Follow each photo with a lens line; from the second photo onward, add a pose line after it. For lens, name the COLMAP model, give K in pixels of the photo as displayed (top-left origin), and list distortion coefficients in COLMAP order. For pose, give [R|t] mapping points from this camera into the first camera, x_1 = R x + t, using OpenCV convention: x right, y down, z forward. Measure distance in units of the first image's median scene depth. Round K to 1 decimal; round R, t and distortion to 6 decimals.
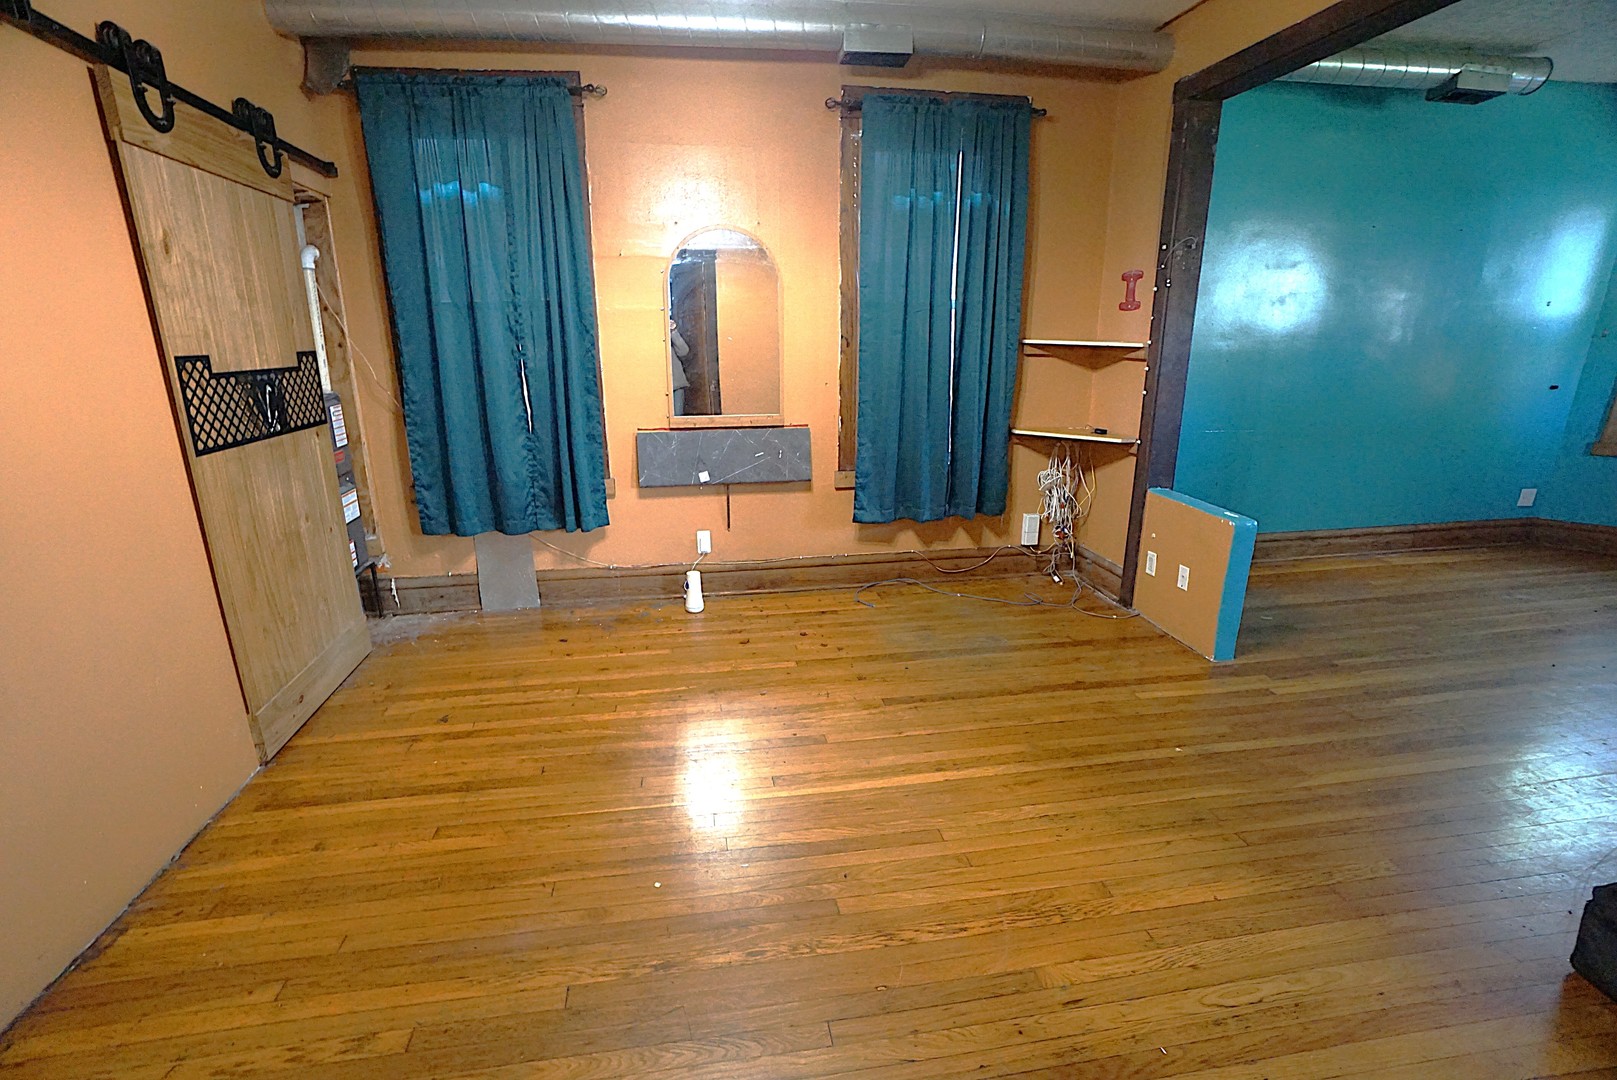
lens RADIAL K [[711.4, 0, 799.6], [0, 711.4, 543.5], [0, 0, 1]] dist [-0.038238, 0.010456]
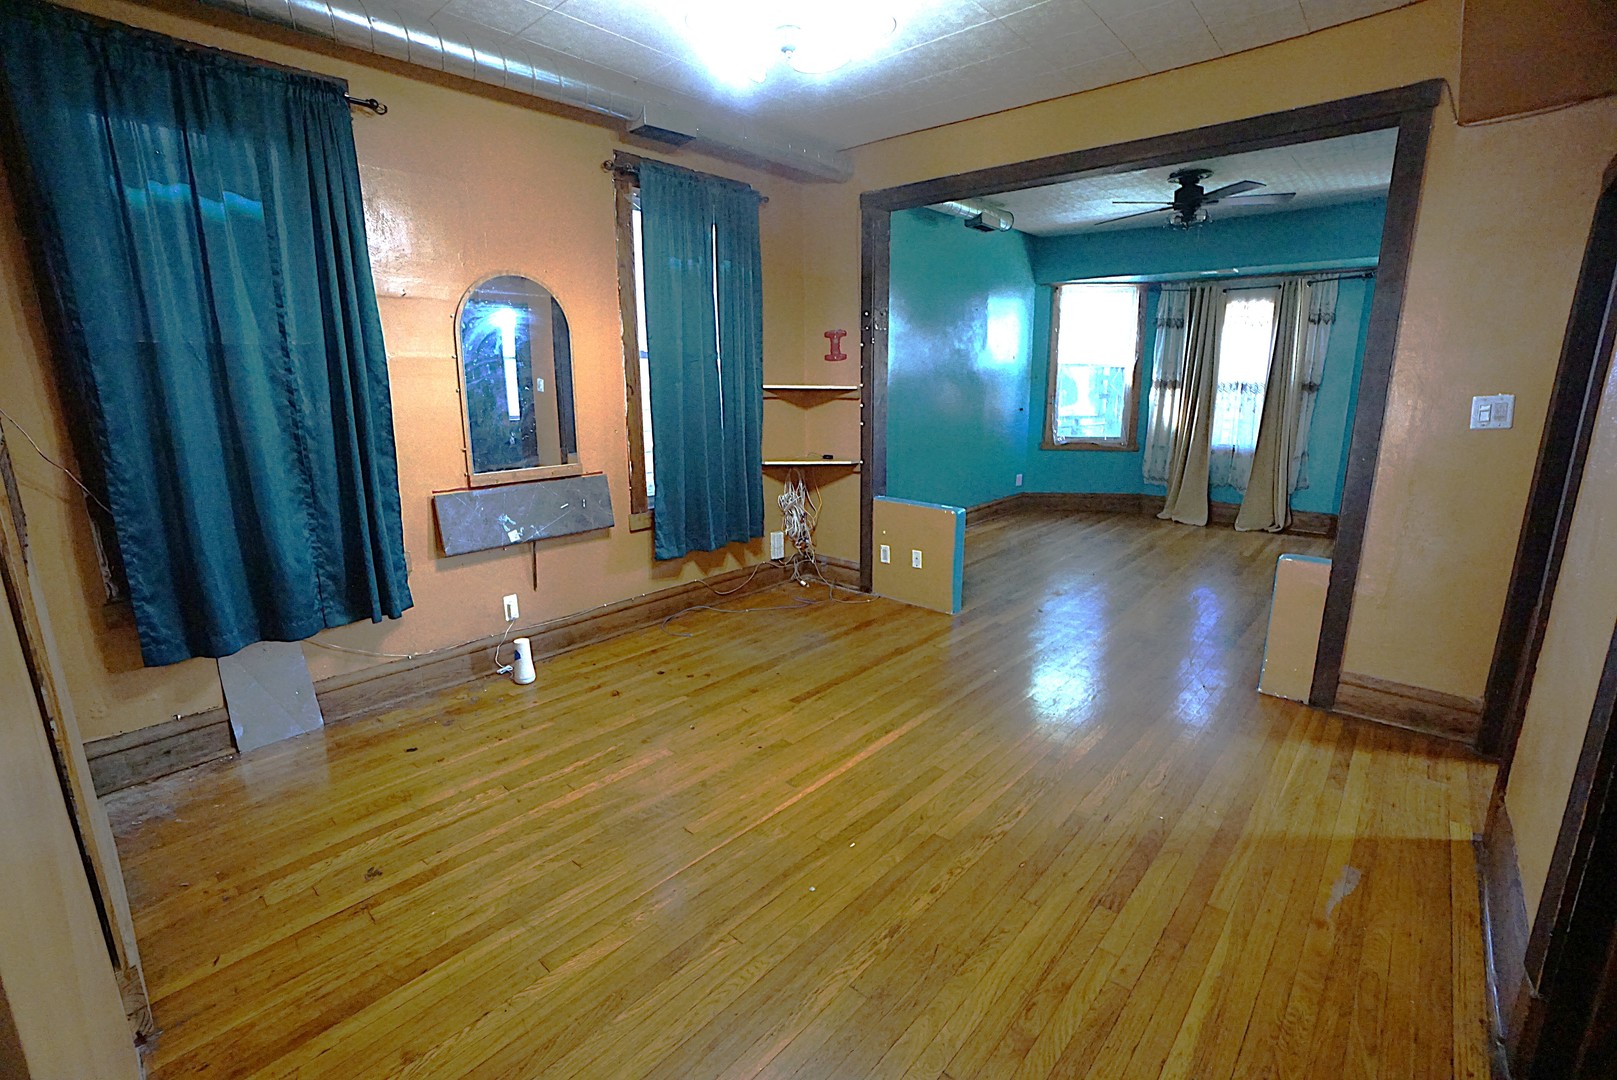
lens RADIAL K [[711.4, 0, 790.5], [0, 711.4, 545.1], [0, 0, 1]] dist [-0.038238, 0.010456]
pose [[0.788912, -0.142505, 0.597755, -0.421573], [0.178683, 0.983906, -0.001261, -0.017367], [-0.587955, 0.107803, 0.801678, 0.056618]]
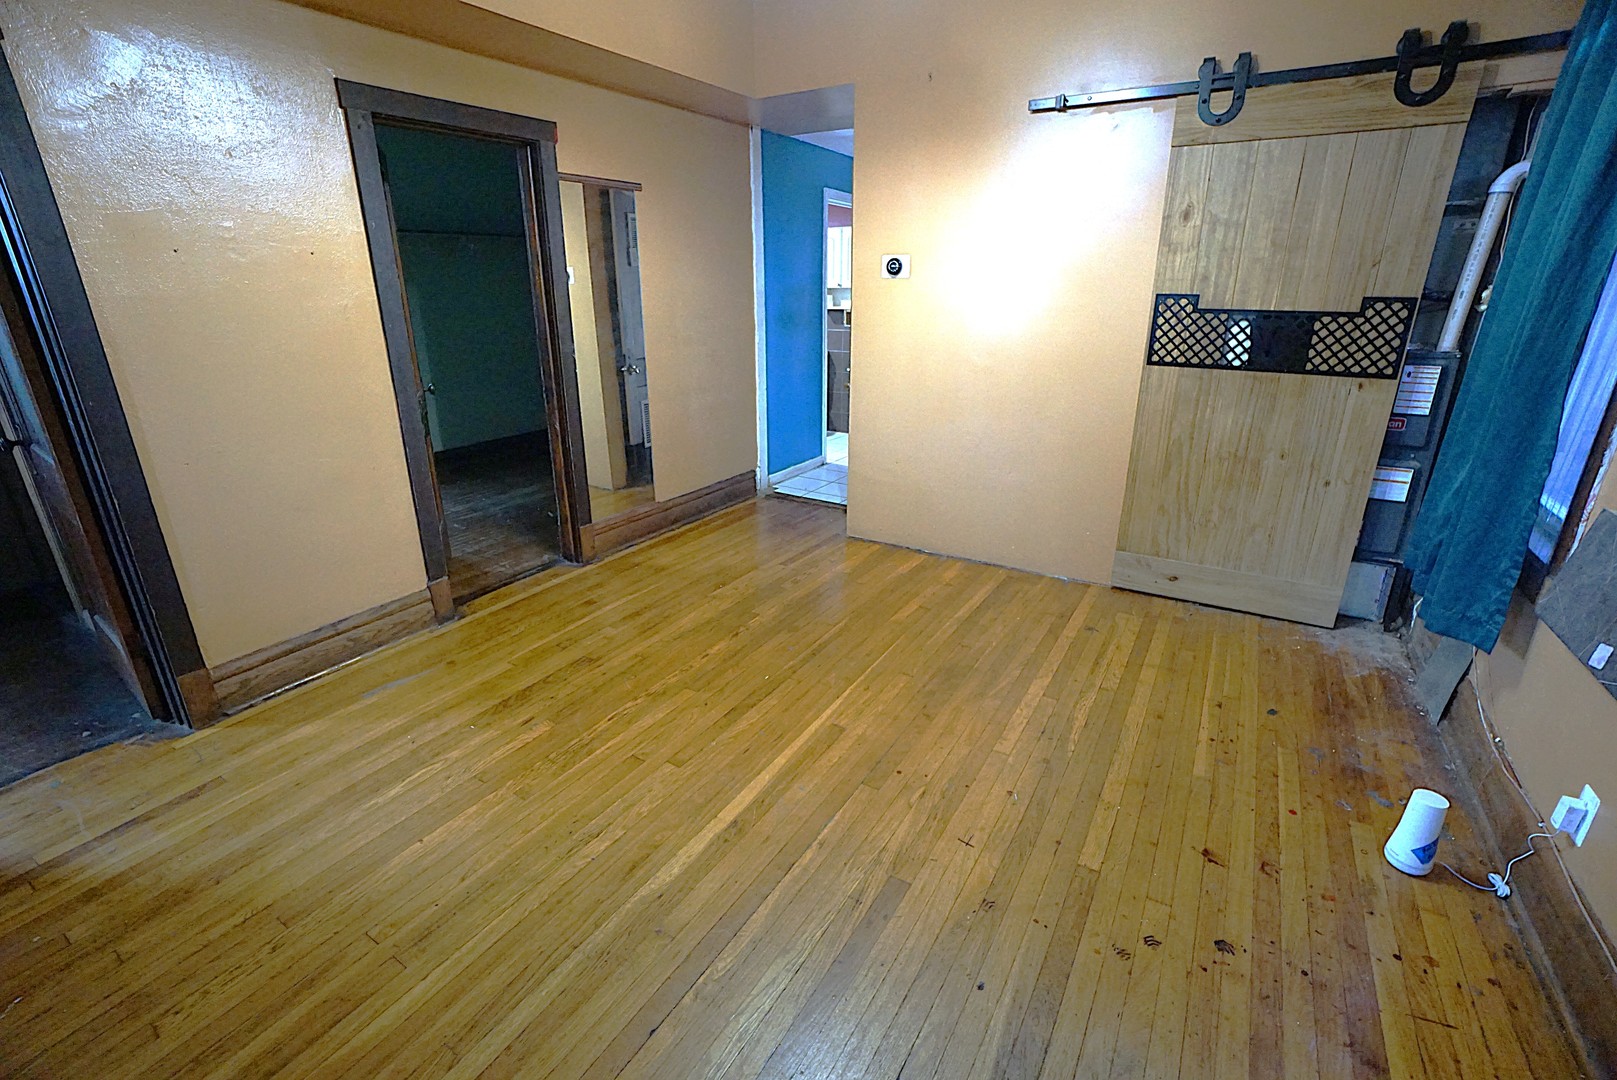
lens RADIAL K [[711.4, 0, 779.3], [0, 711.4, 551.2], [0, 0, 1]] dist [-0.038238, 0.010456]
pose [[-0.675032, 0.269008, -0.686998, 0.436176], [-0.198531, 0.830583, 0.520304, -0.260228], [0.710575, 0.487613, -0.507264, 0.884510]]
